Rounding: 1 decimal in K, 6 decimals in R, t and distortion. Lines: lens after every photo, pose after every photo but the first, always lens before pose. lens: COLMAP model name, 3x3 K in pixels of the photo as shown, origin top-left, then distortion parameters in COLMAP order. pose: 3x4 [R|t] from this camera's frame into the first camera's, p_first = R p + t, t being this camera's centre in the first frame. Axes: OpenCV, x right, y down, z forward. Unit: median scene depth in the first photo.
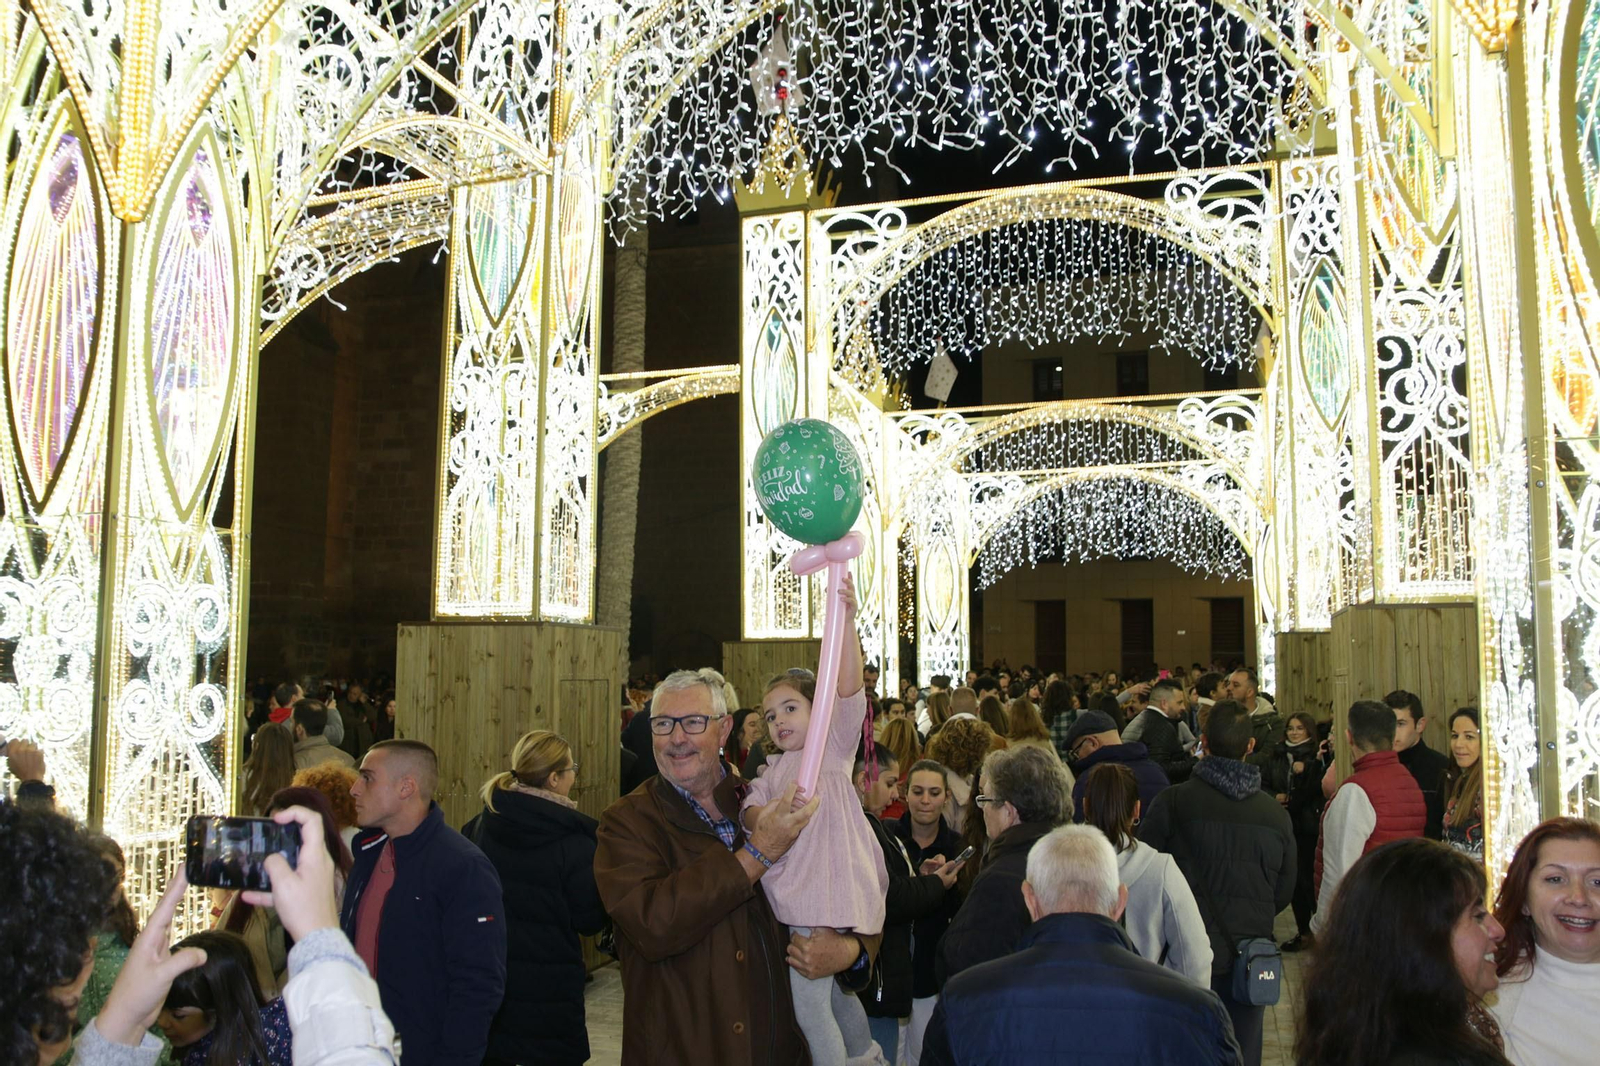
lens RADIAL K [[1299.3, 0, 806.2], [0, 1299.3, 543.2], [0, 0, 1]] dist [-0.133116, 0.127665]
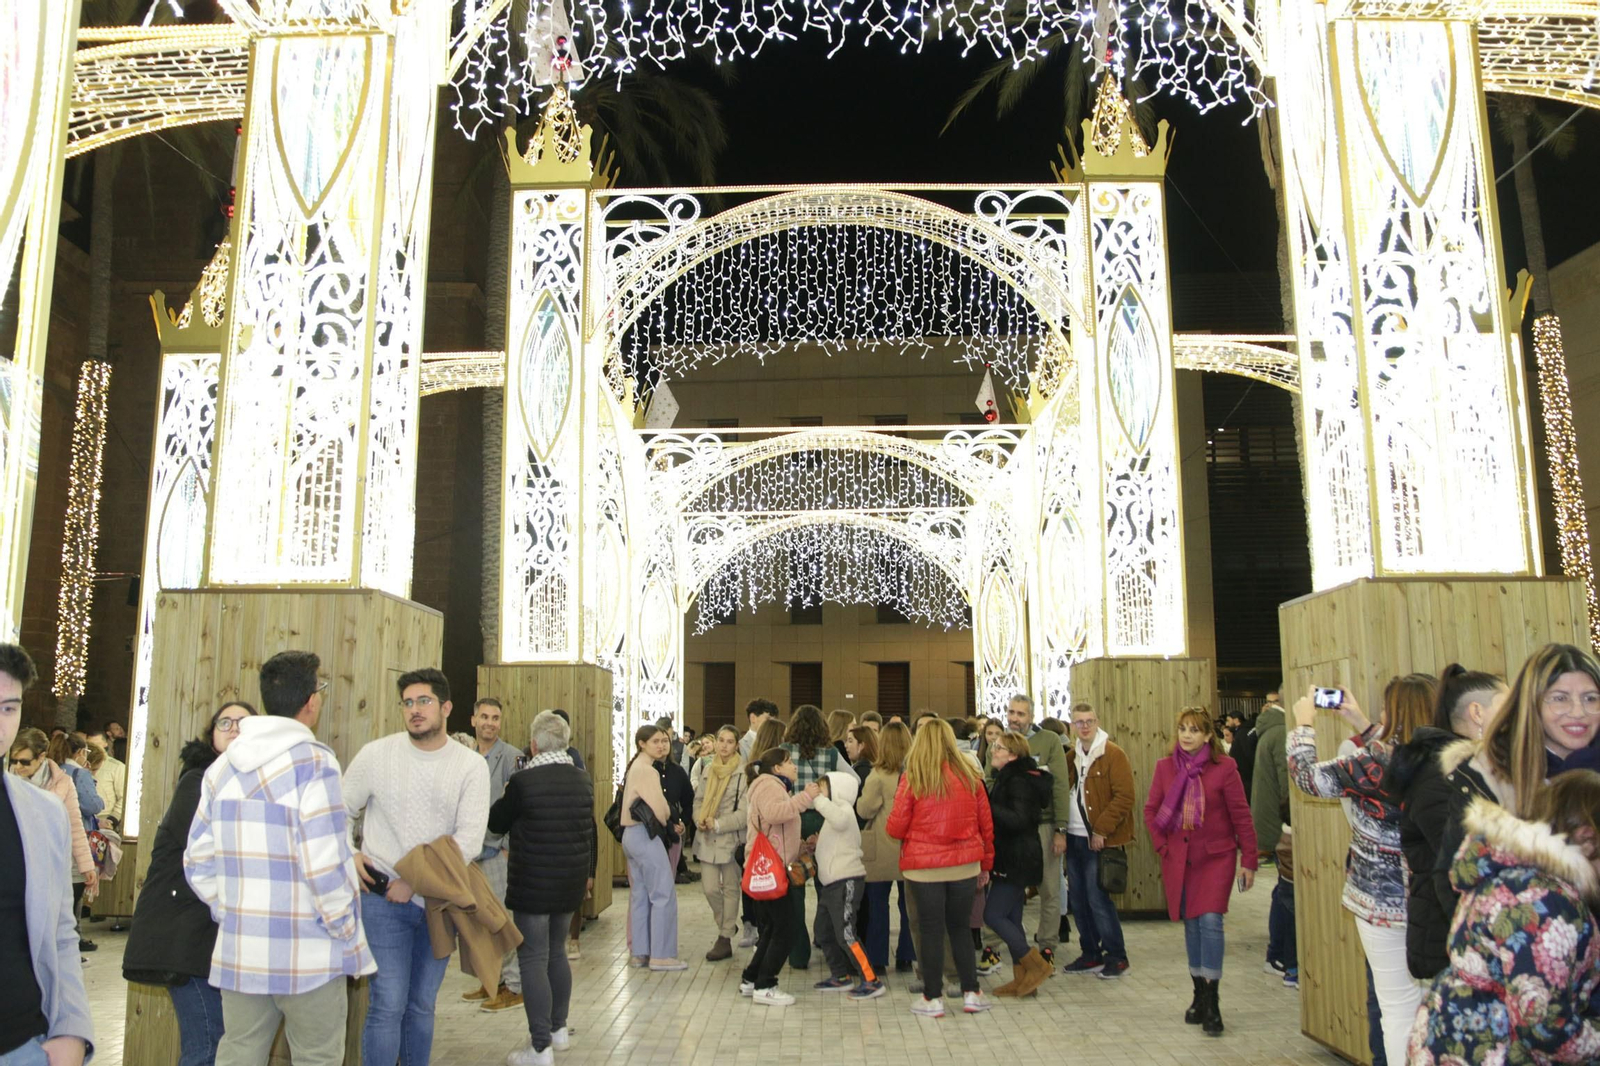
lens RADIAL K [[1281.7, 0, 800.0], [0, 1281.7, 533.0], [0, 0, 1]] dist [-0.125096, 0.096032]
pose [[0.957112, 0.043312, 0.286462, -0.103024], [-0.023315, 0.997070, -0.072851, 0.044131], [-0.288778, 0.063048, 0.955318, 0.126507]]
